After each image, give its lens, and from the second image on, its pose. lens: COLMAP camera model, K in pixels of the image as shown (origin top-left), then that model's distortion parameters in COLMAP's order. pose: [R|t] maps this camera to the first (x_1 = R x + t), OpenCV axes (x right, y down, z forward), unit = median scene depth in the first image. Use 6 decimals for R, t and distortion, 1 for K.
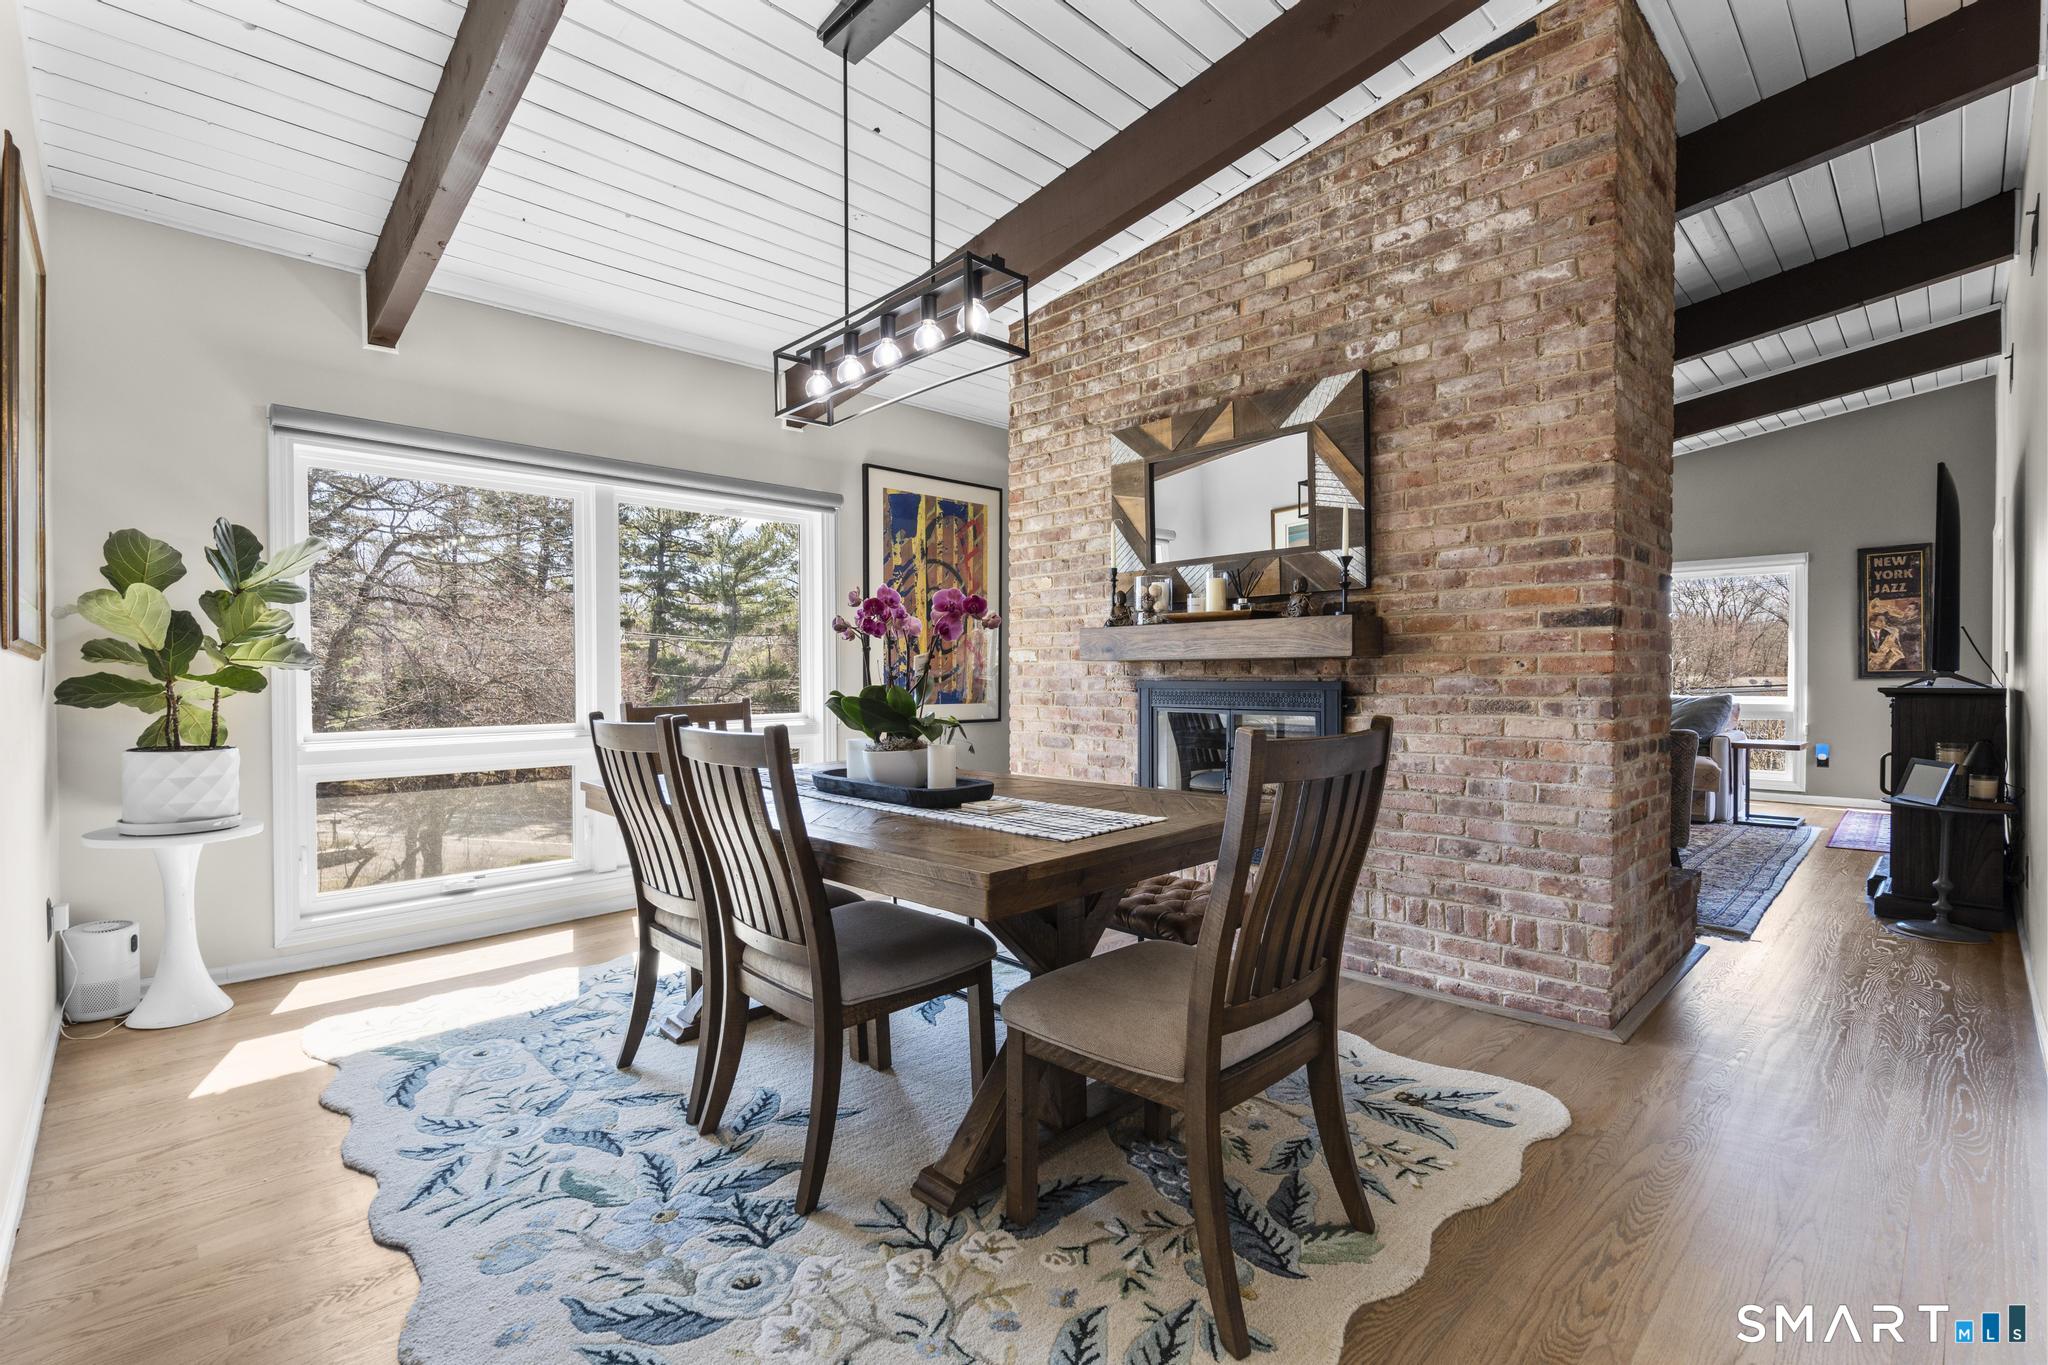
lens RADIAL K [[920.9, 0, 1025.0], [0, 920.9, 683.7], [0, 0, 1]] dist [-0.000569, -0.000063]
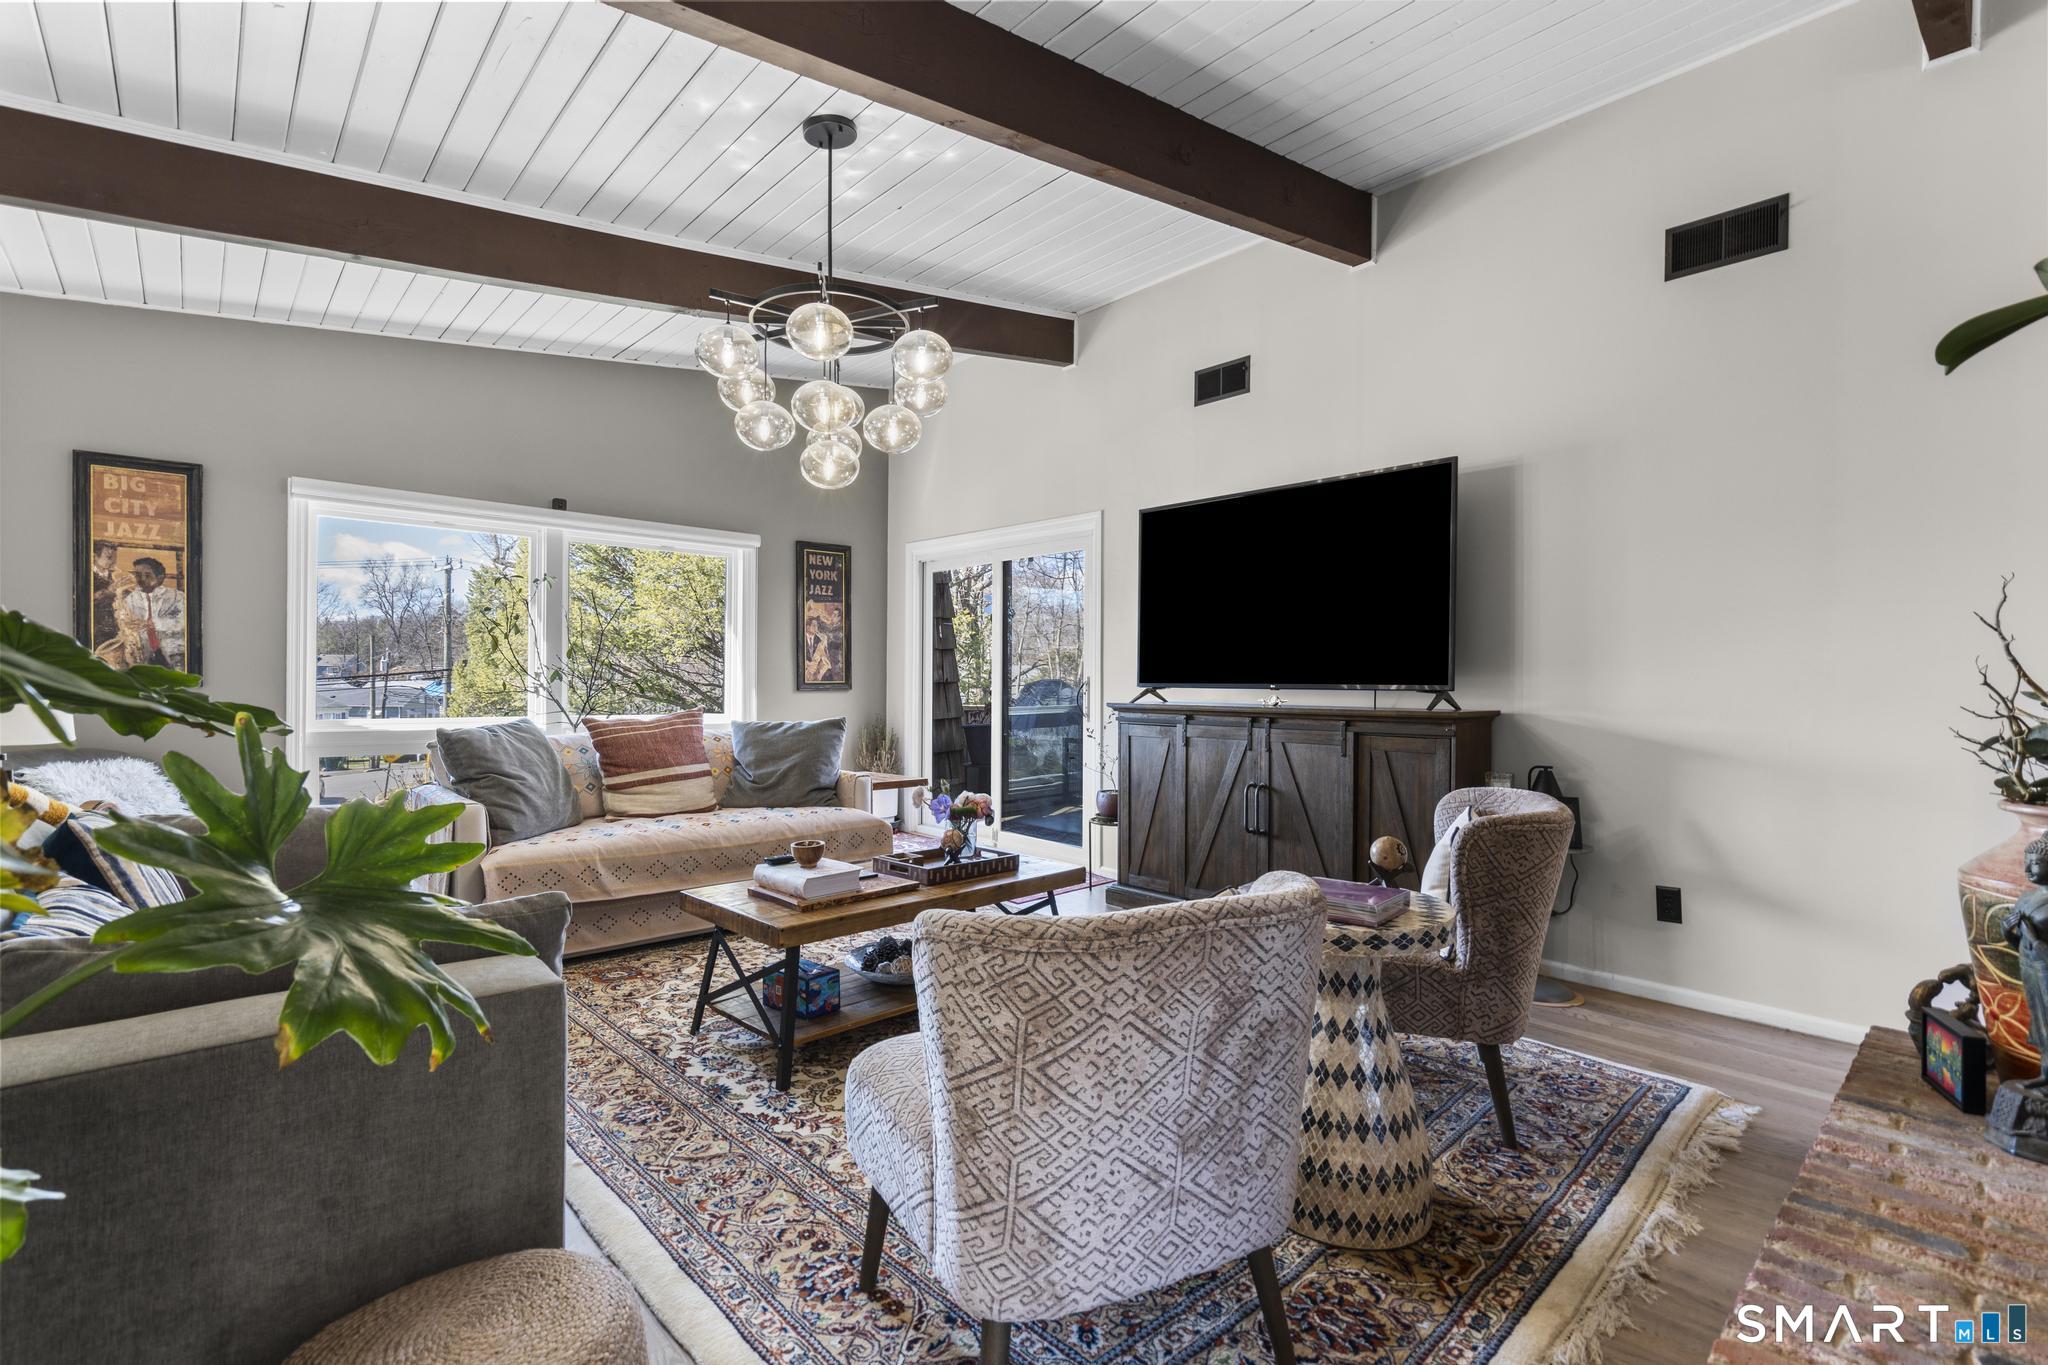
lens RADIAL K [[920.9, 0, 1021.3], [0, 920.9, 683.8], [0, 0, 1]] dist [-0.000569, -0.000063]
pose [[0.030834, -0.000571, 0.999524, 0.049567], [0.000847, 0.999999, 0.000545, -0.012839], [-0.999524, 0.000829, 0.030835, 0.779568]]
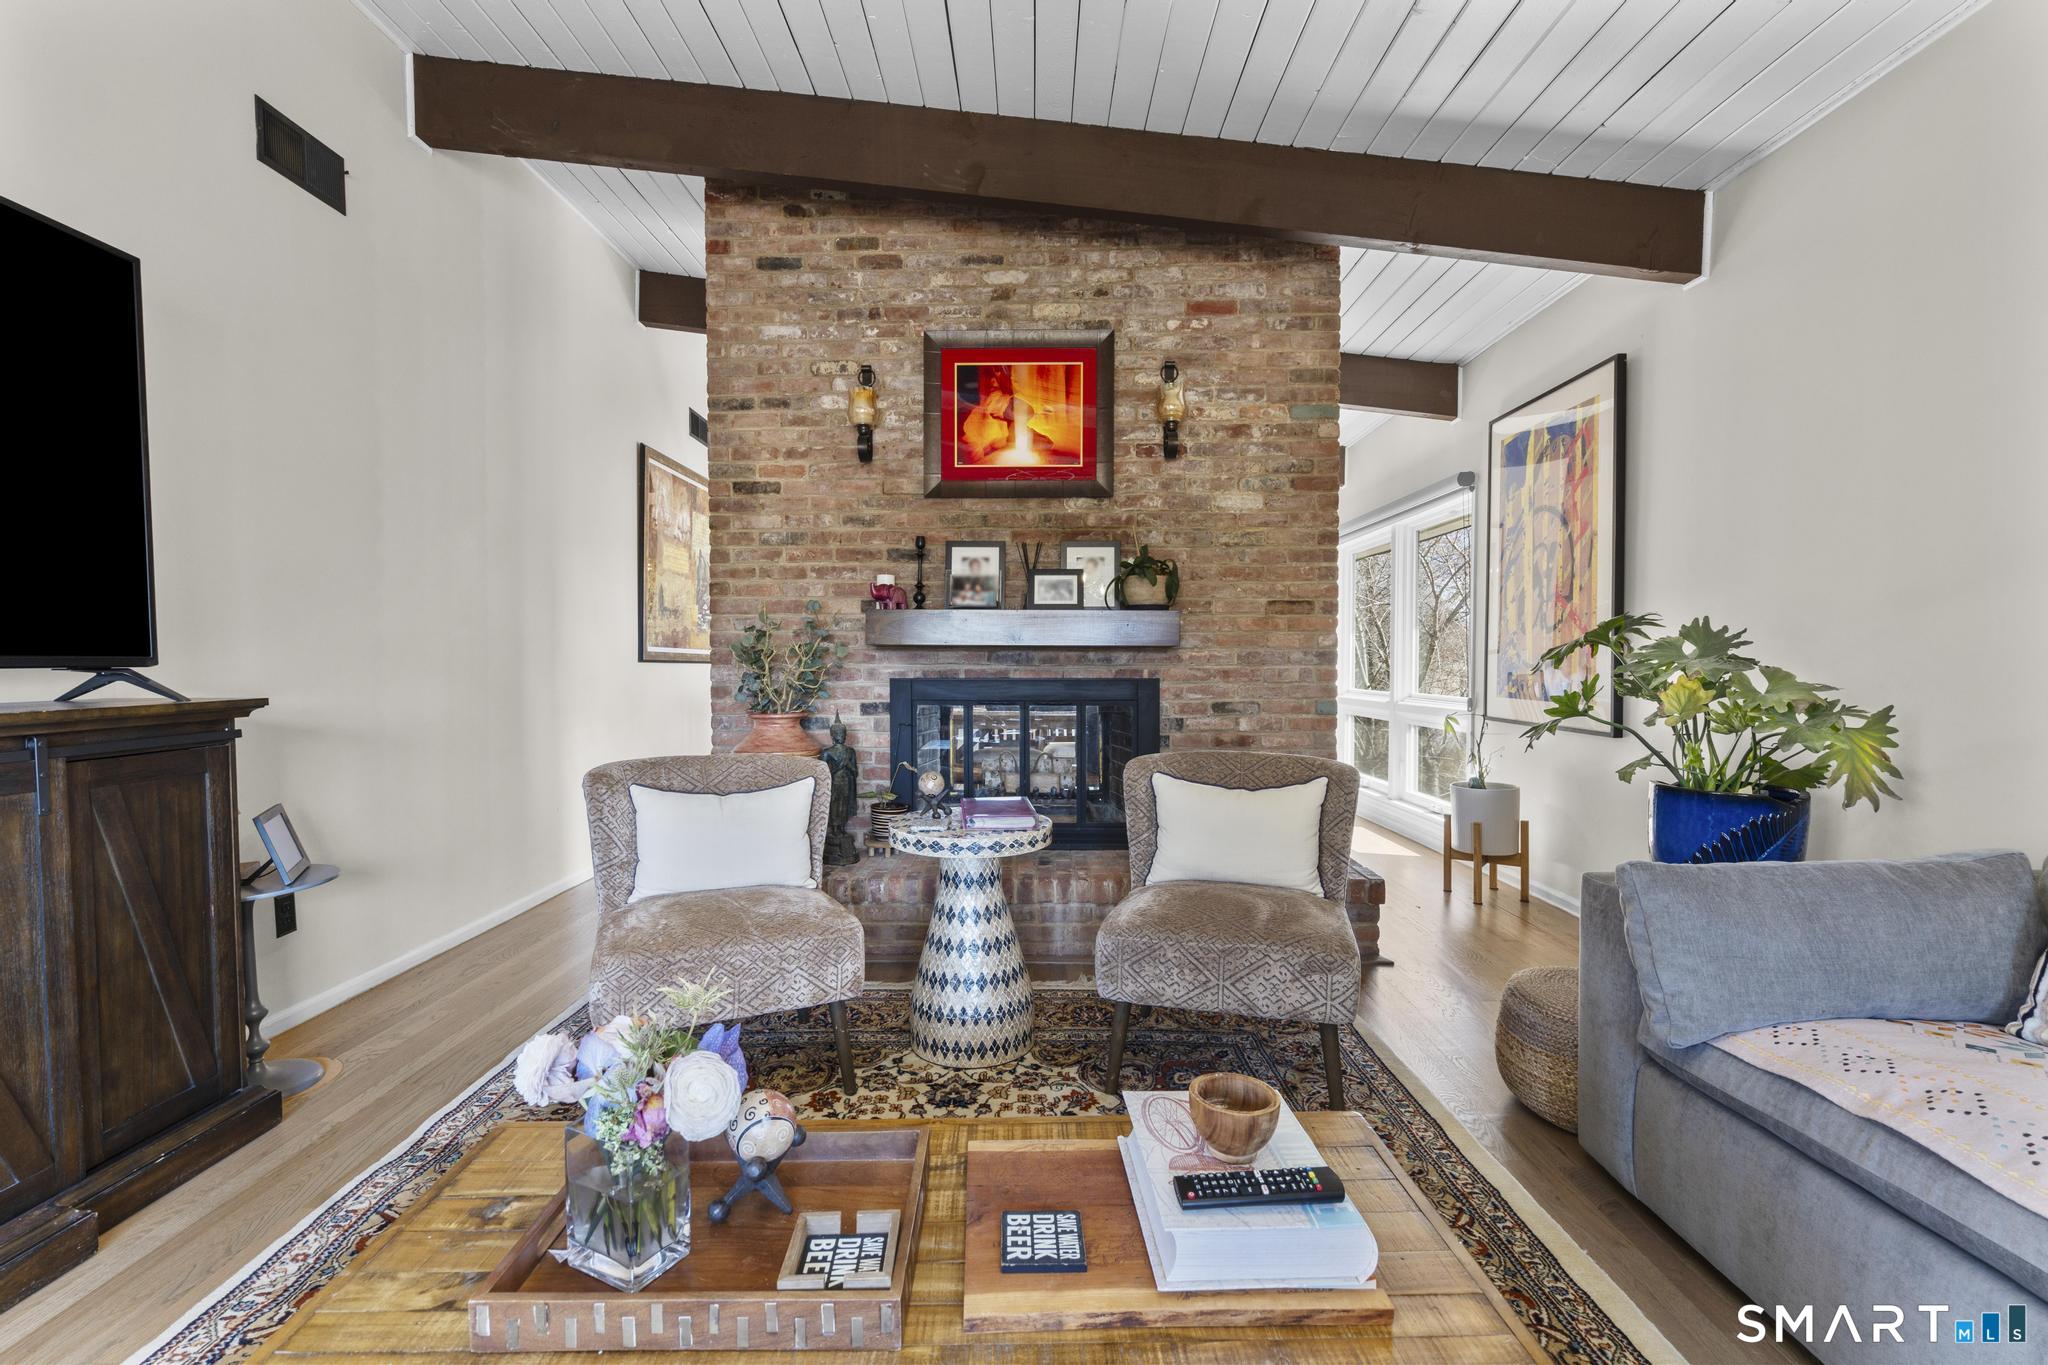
lens RADIAL K [[920.9, 0, 1028.0], [0, 920.9, 680.5], [0, 0, 1]] dist [-0.000569, -0.000063]
pose [[-0.697416, 0.023700, -0.716275, 0.575245], [-0.002329, 0.999373, 0.035335, -0.014903], [0.716663, 0.026311, -0.696923, 0.962755]]
